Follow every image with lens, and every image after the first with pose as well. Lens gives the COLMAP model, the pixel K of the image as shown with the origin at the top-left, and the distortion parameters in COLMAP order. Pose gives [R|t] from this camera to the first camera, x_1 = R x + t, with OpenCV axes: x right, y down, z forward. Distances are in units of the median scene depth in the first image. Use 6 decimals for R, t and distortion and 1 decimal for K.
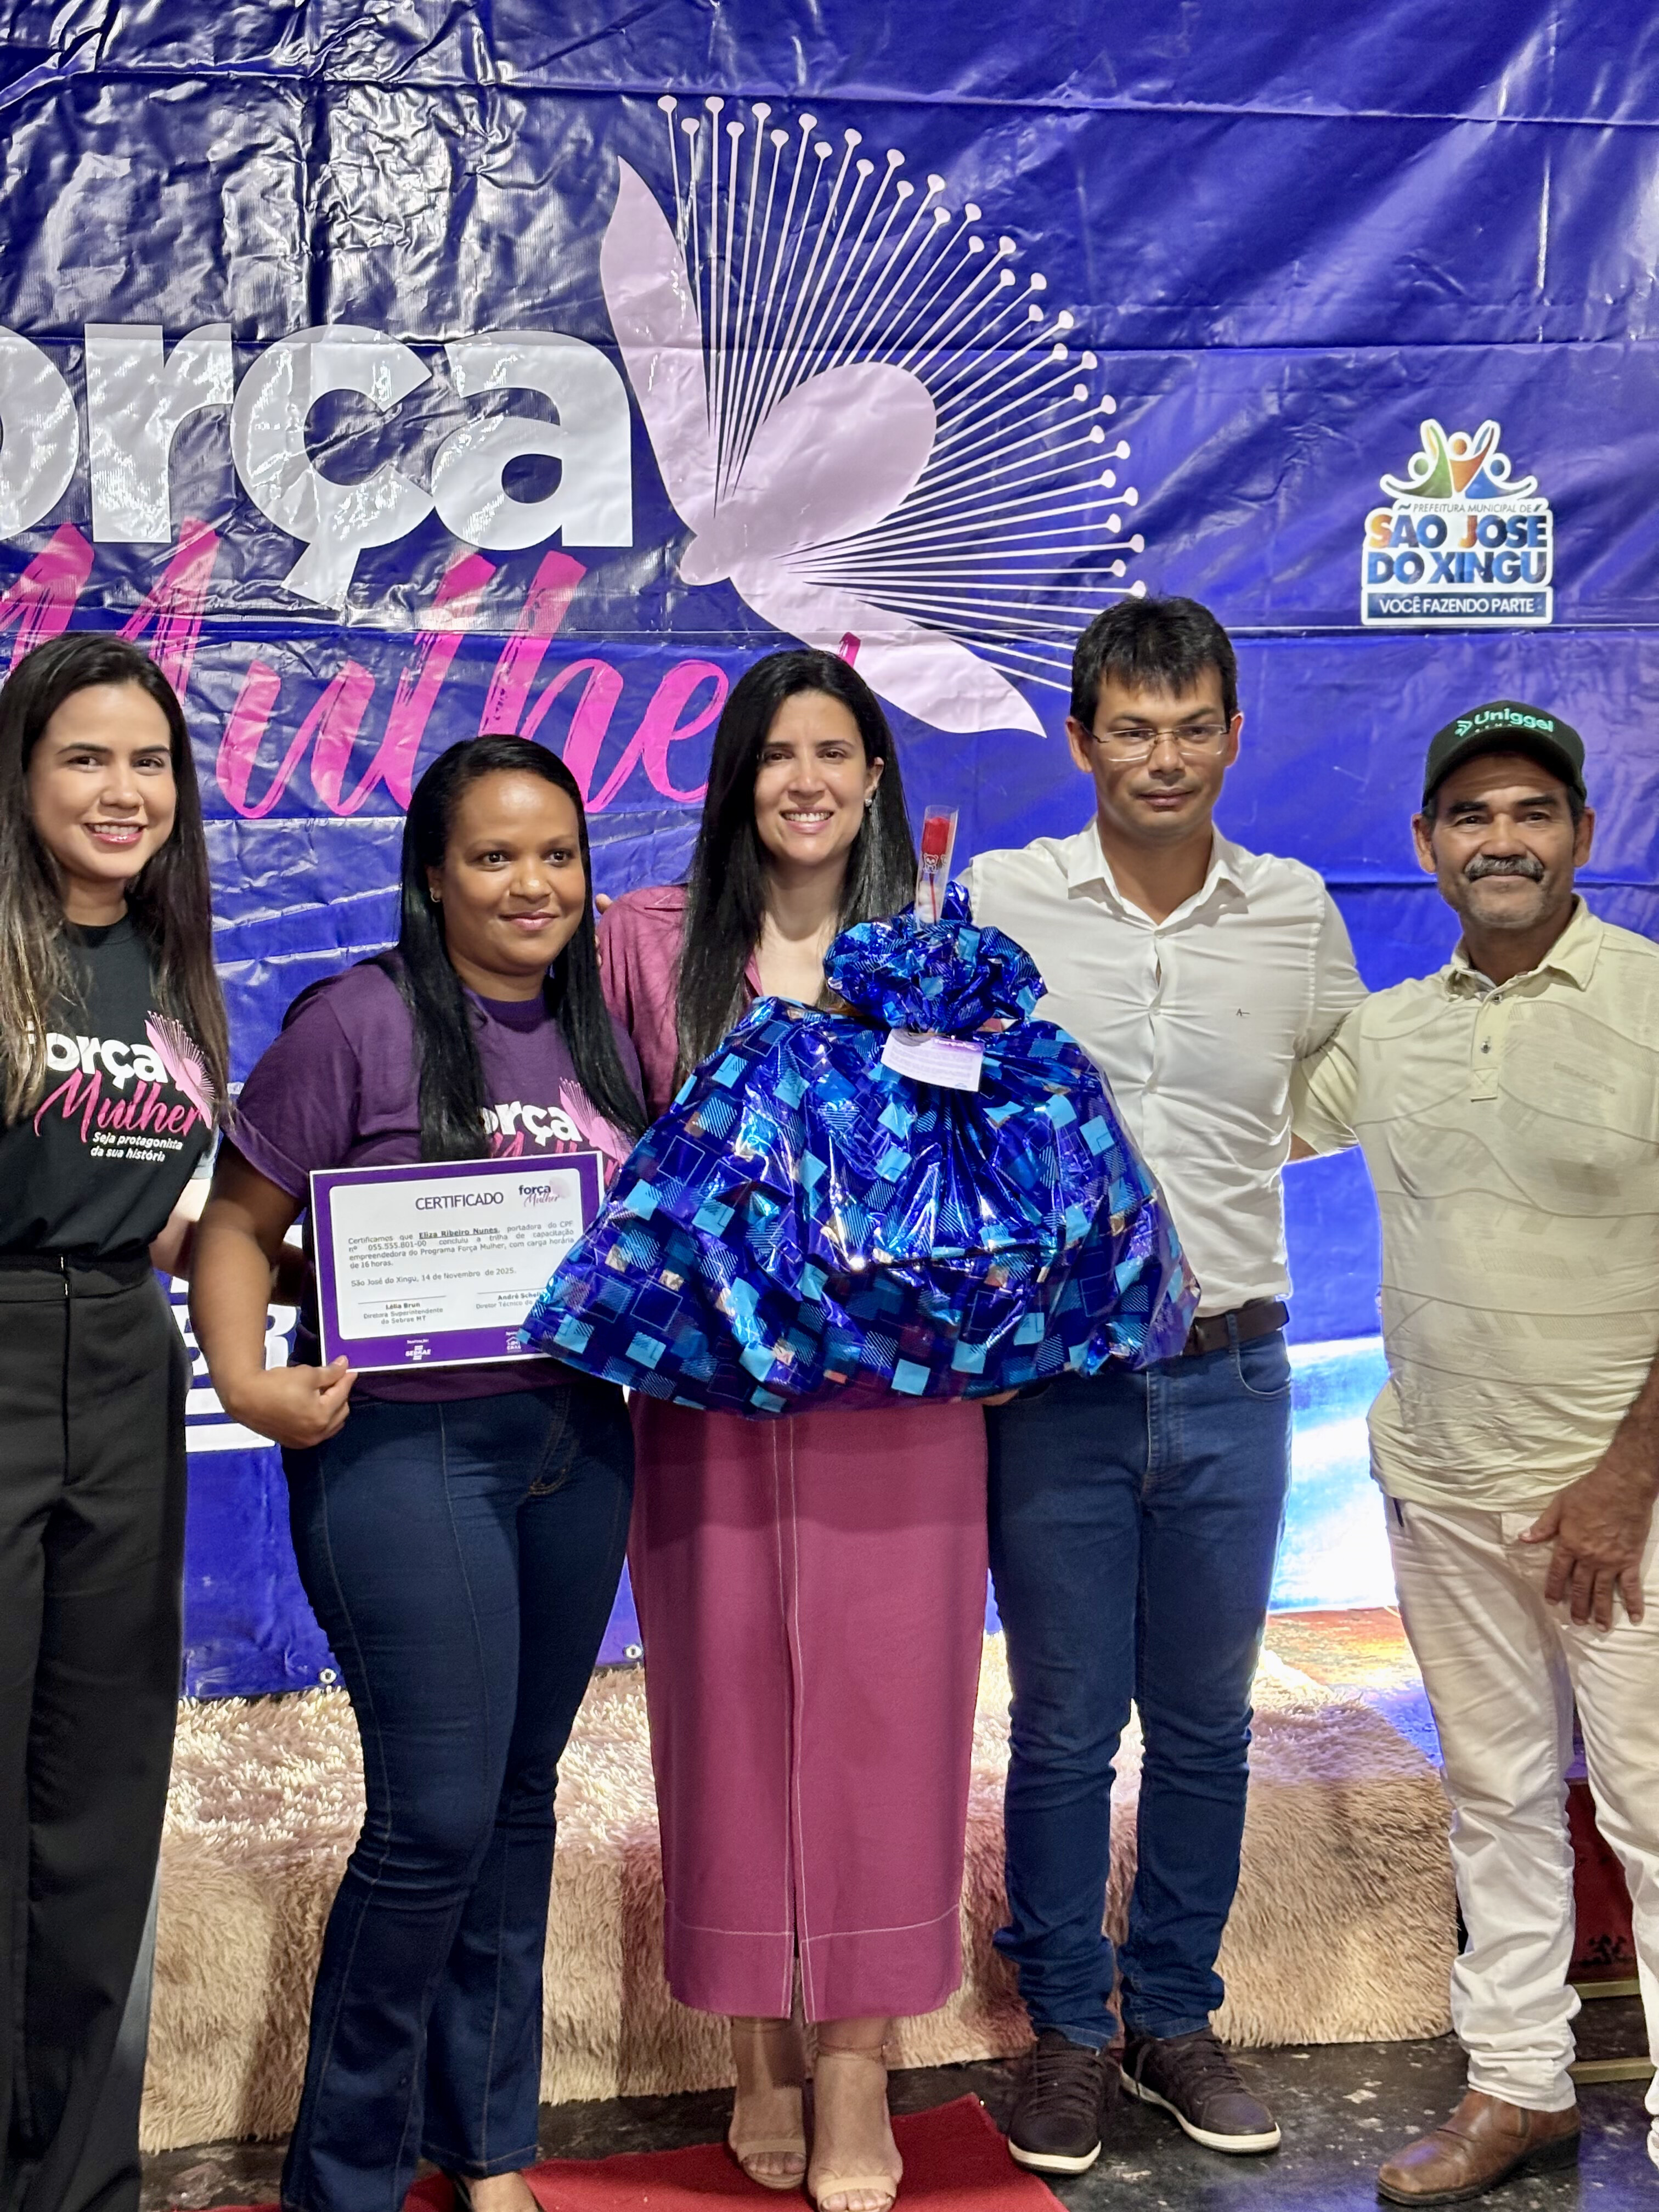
lens RADIAL K [[3304.1, 0, 878.7], [0, 3304.1, 1111.3], [0, 0, 1]] dist [0.181381, -0.820807]
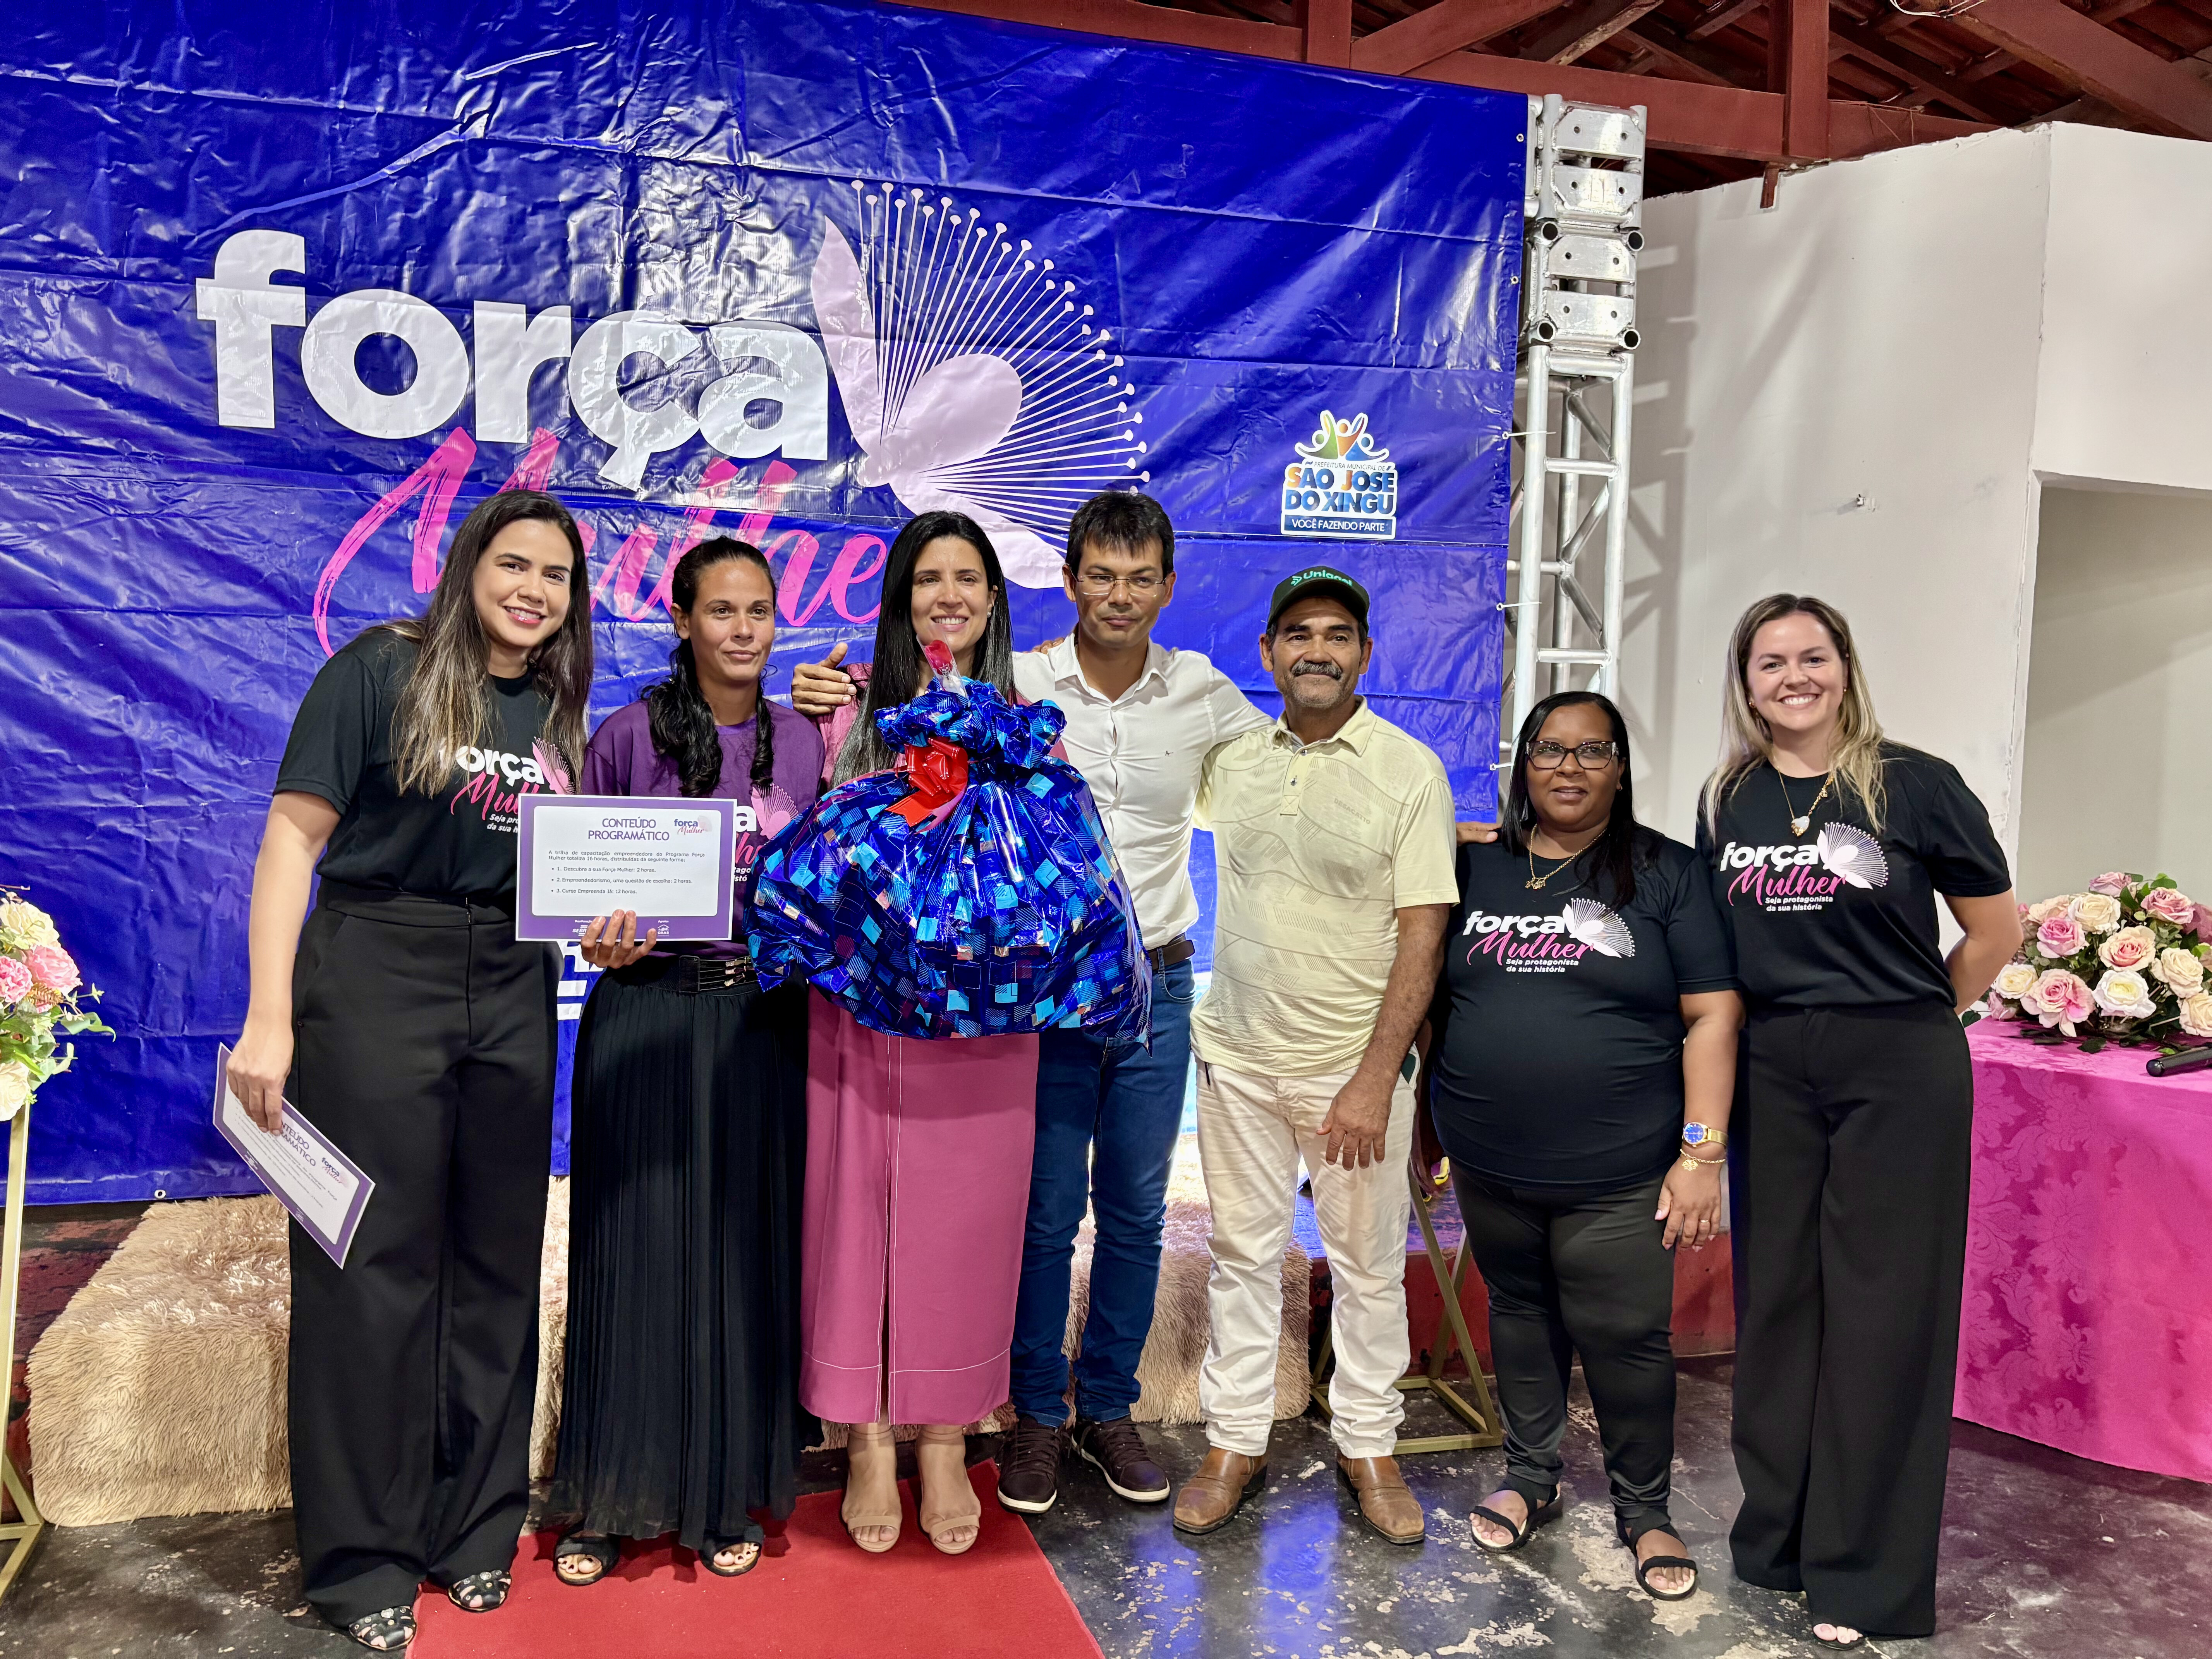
lens RADIAL K [[1673.3, 0, 1115.2], [0, 1673.3, 817.6], [0, 0, 1]] dist [0.017397, -0.022539]
pose [[0.998590, 0.033912, 0.040851, 0.036701], [-0.033878, 0.999425, -0.001520, -0.002277], [-0.040879, 0.000134, 0.999164, 0.190906]]
